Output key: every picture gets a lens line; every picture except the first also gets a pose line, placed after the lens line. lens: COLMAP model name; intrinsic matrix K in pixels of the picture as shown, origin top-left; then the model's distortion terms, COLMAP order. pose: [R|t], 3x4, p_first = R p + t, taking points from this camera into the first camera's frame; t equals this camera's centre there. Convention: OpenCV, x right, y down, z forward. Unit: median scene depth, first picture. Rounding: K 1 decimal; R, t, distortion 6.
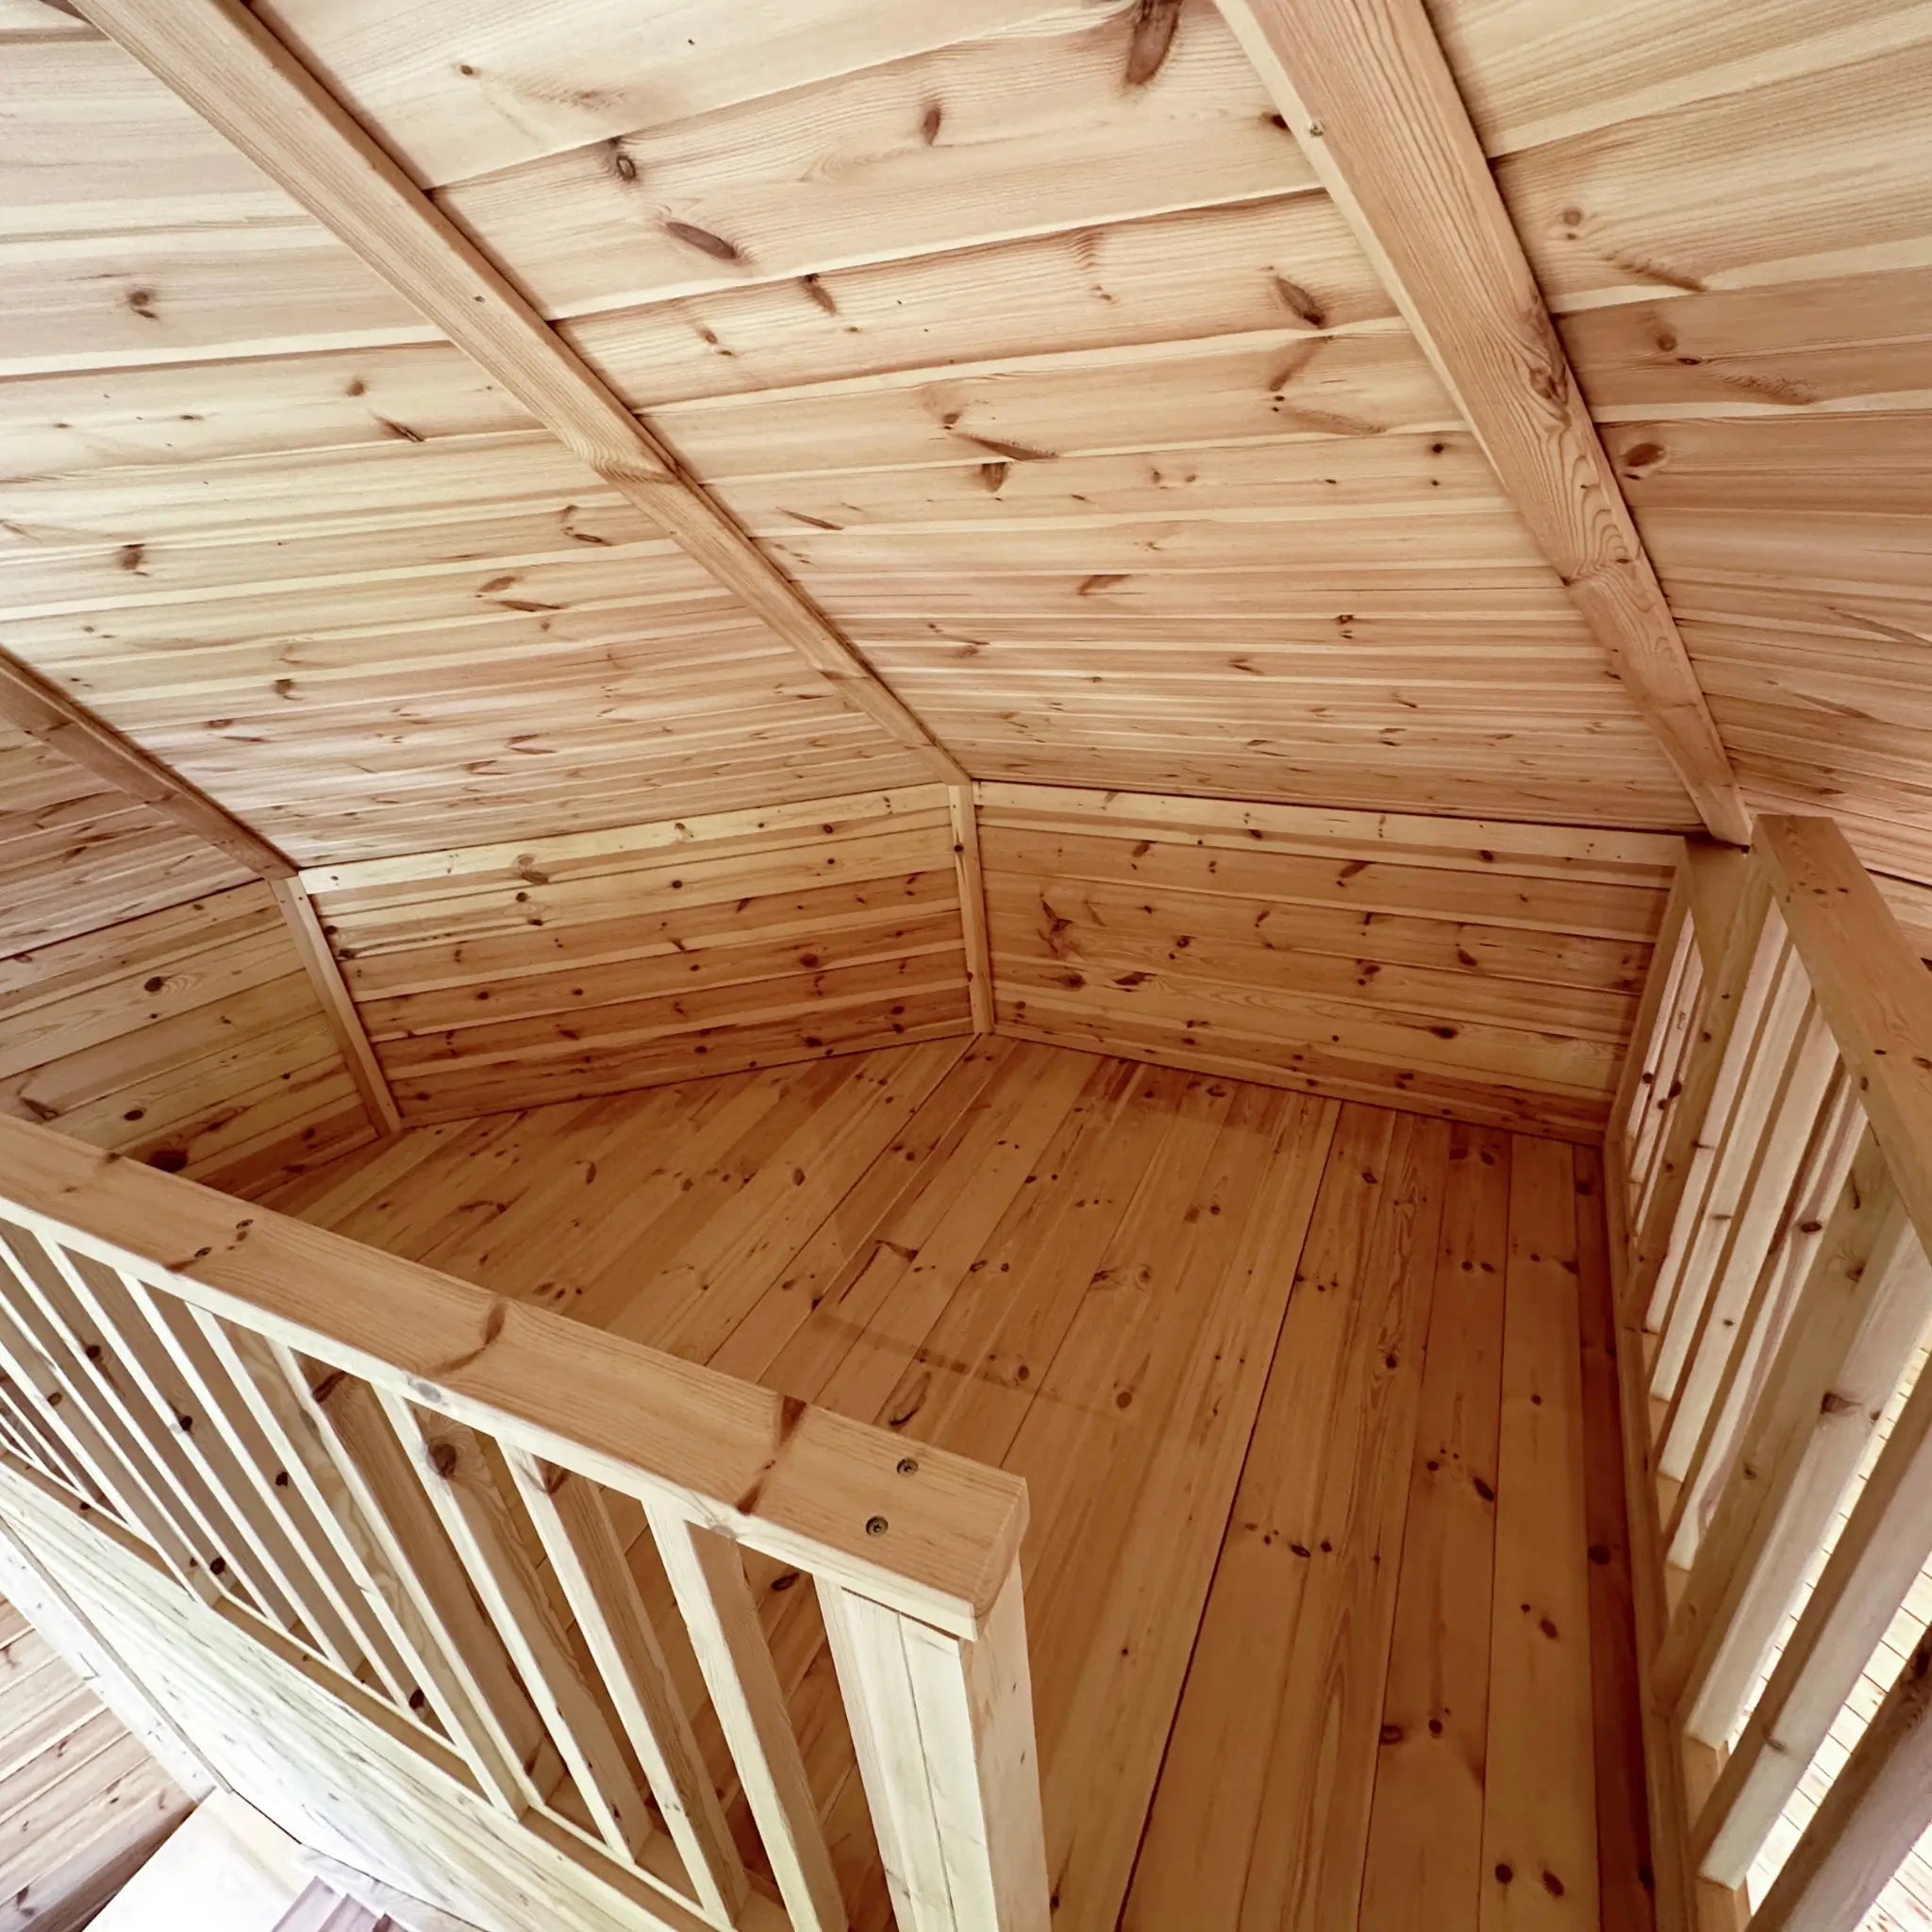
lens RADIAL K [[1024.9, 0, 968.8], [0, 1024.9, 960.5], [0, 0, 1]] dist [-0.003139, 0.000448]
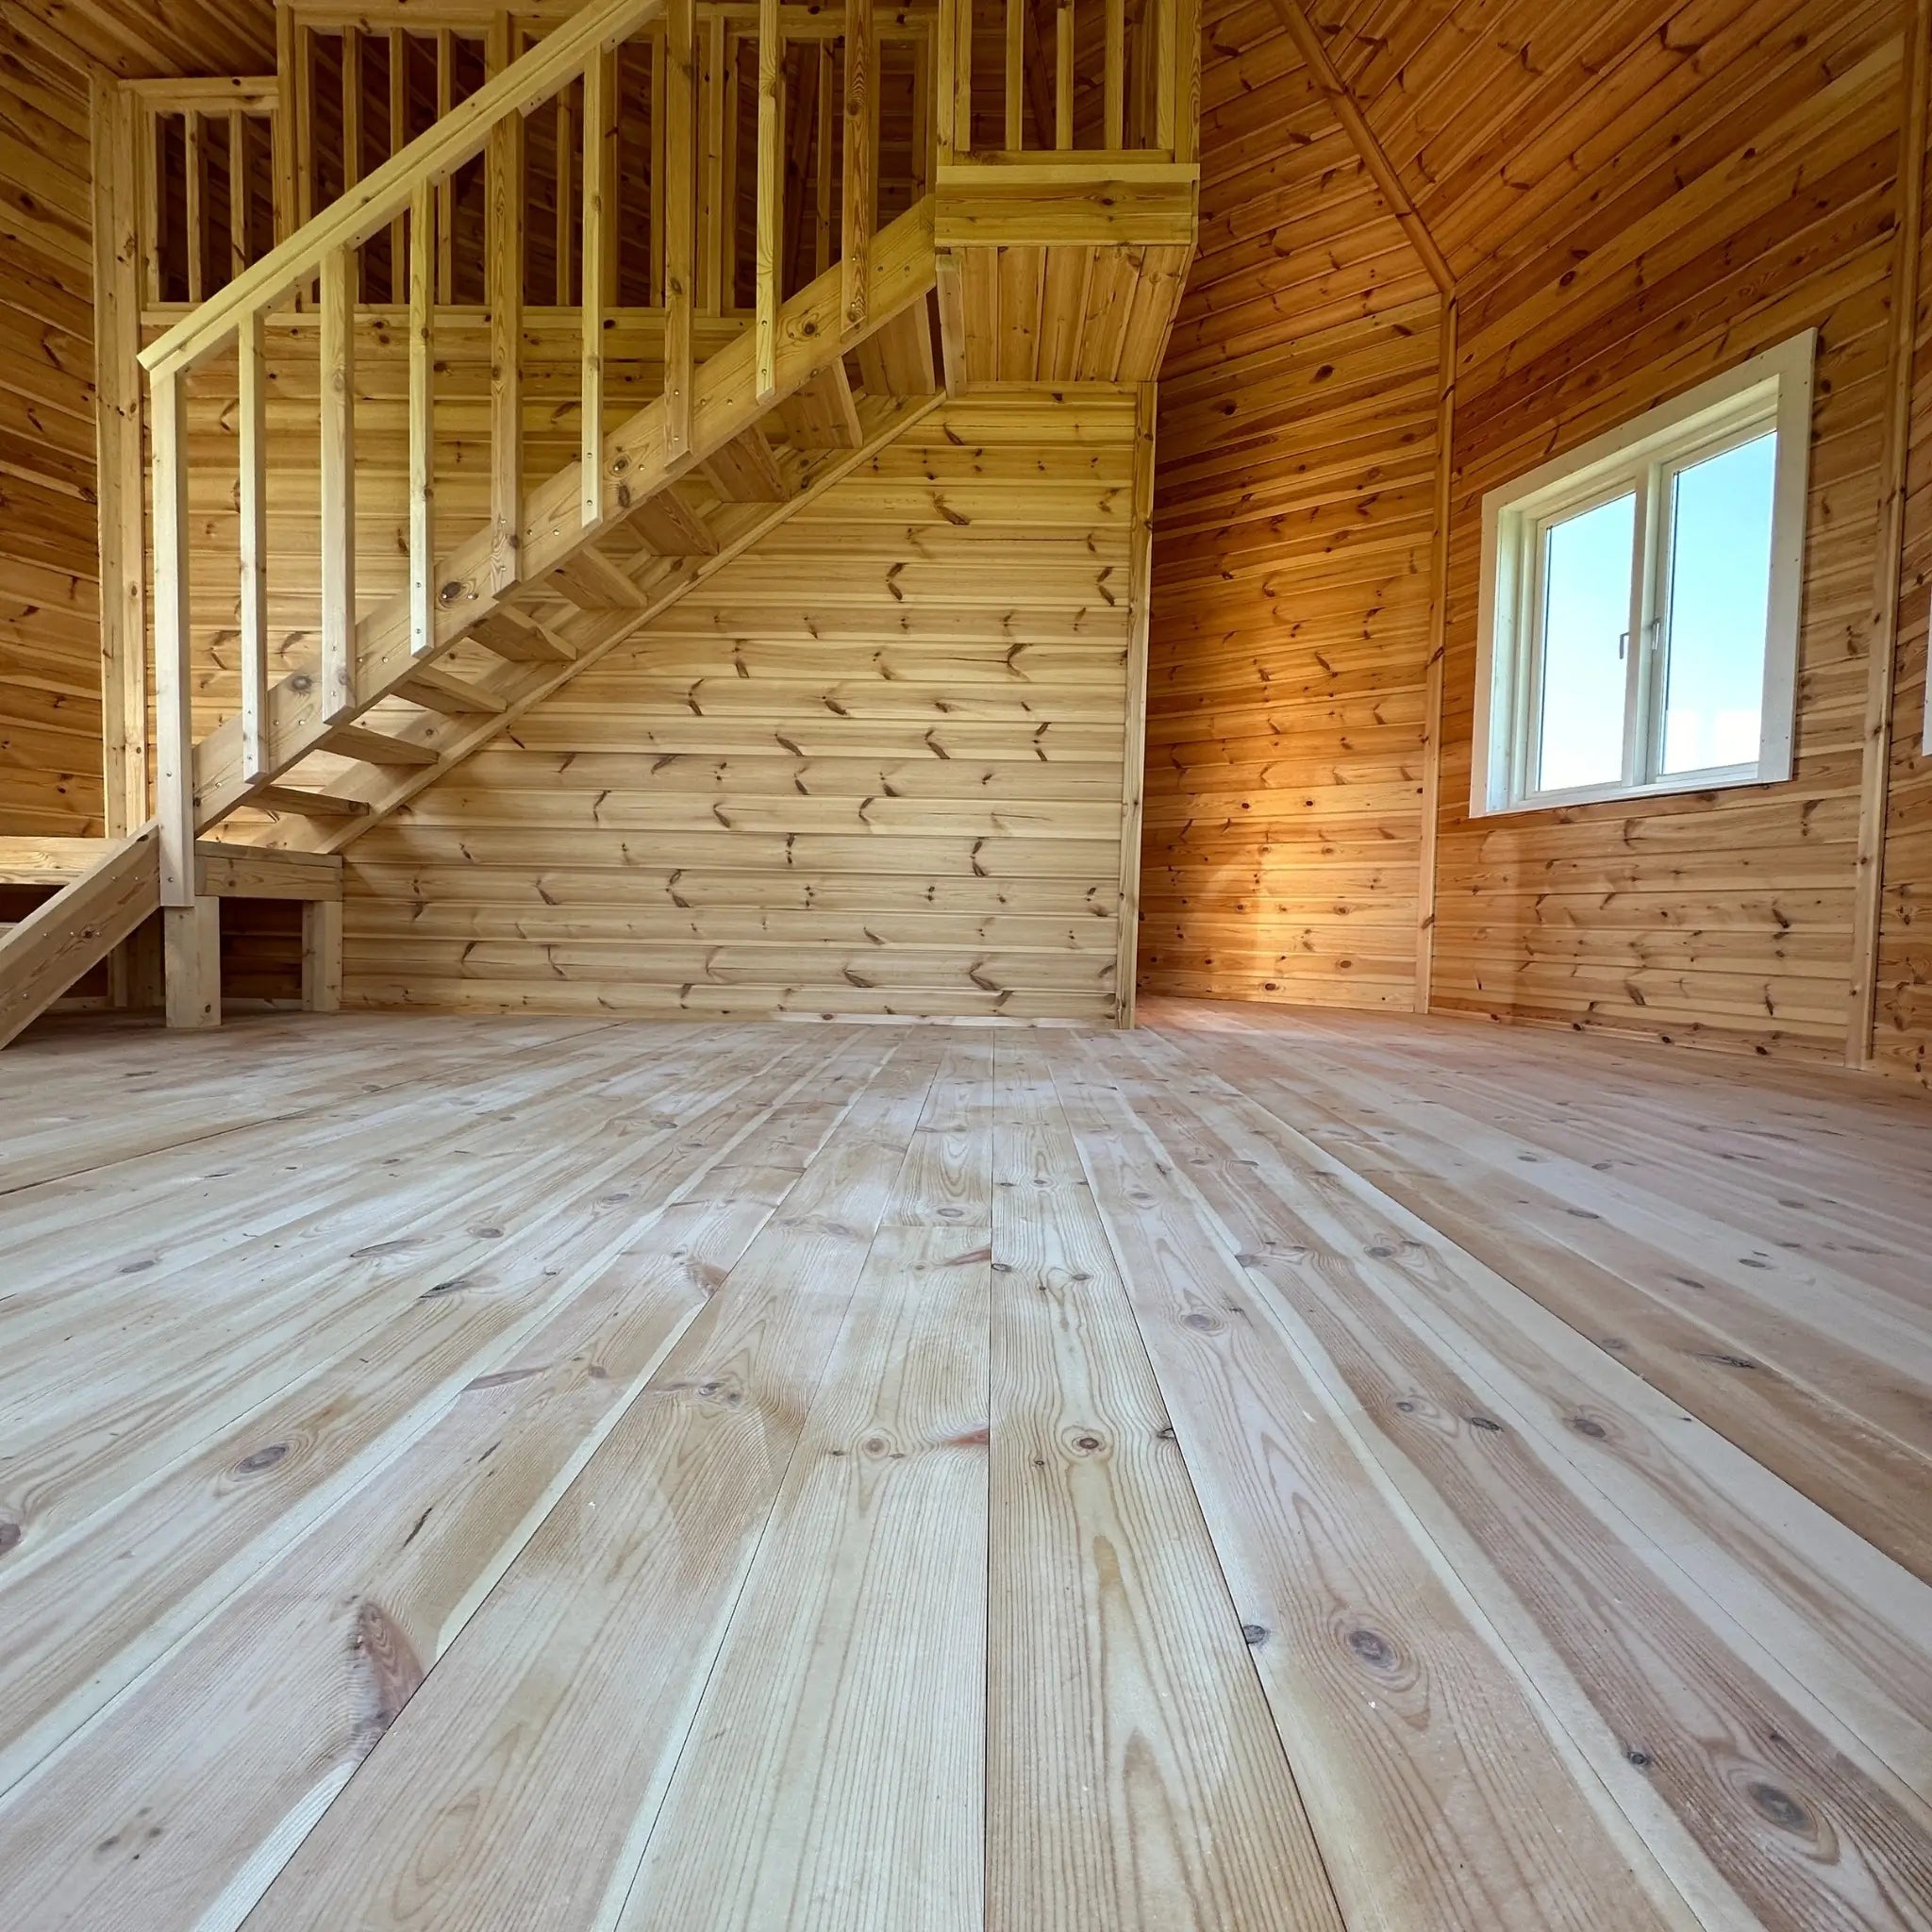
lens RADIAL K [[1024.9, 0, 971.3], [0, 1024.9, 966.8], [0, 0, 1]] dist [-0.003139, 0.000448]
pose [[0.903418, 0.086704, 0.419903, -0.418717], [0.108844, 0.900881, -0.420198, 1.767897], [-0.414716, 0.425318, 0.804435, -0.295560]]
